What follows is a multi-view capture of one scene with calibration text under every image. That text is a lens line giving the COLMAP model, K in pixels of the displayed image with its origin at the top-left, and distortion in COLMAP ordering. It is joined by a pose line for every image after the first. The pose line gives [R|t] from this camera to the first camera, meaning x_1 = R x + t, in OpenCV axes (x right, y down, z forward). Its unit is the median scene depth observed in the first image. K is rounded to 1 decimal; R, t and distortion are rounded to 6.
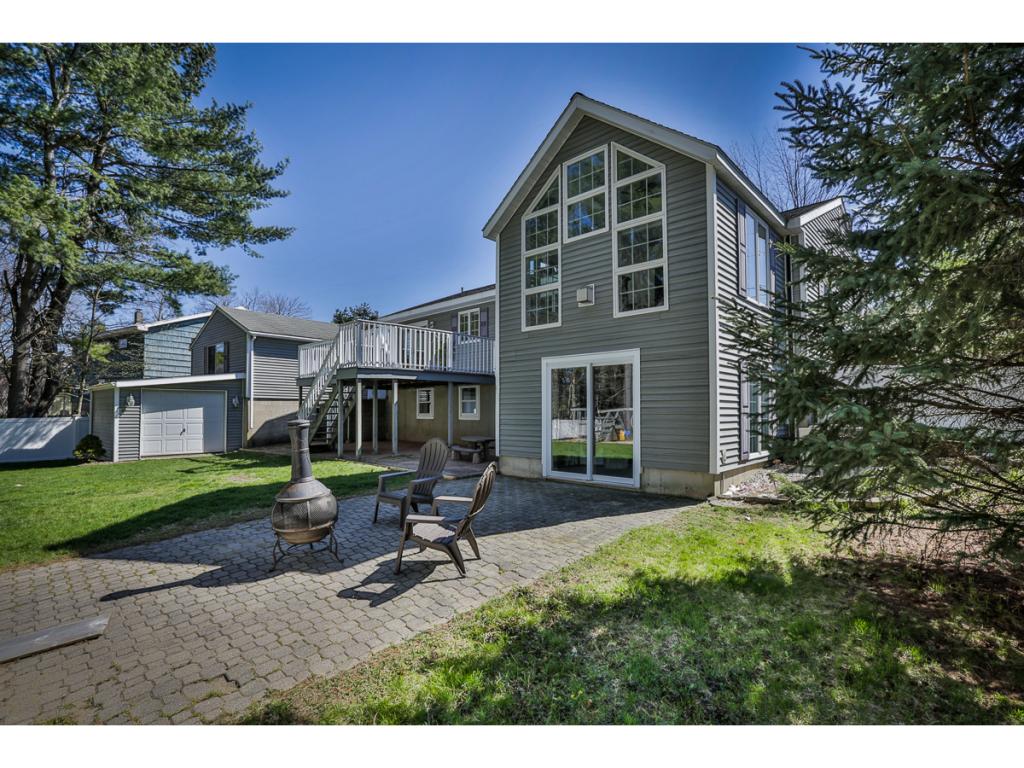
lens RADIAL K [[488.6, 0, 517.2], [0, 488.6, 386.4], [0, 0, 1]] dist [-0.044799, 0.013414]
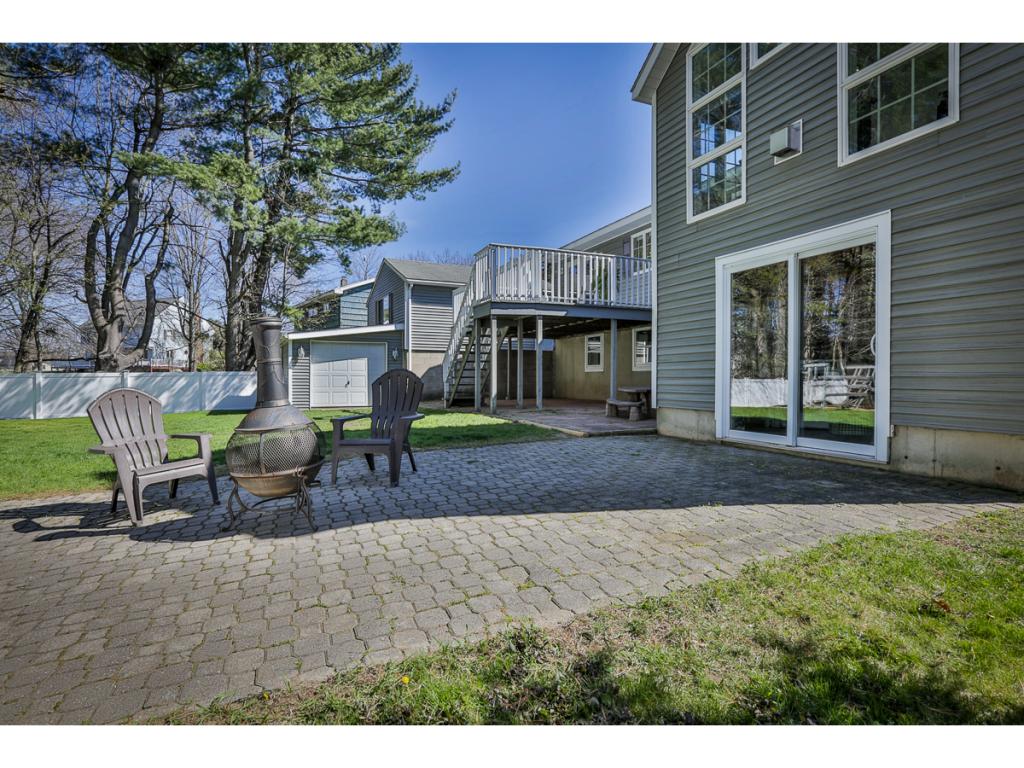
lens RADIAL K [[520.2, 0, 509.1], [0, 520.2, 373.6], [0, 0, 1]] dist [-0.027319, 0.008770]
pose [[0.906080, -0.003232, -0.423095, 0.070095], [0.017847, 0.999373, 0.030586, 0.053719], [0.422731, -0.035264, 0.905569, 0.192143]]
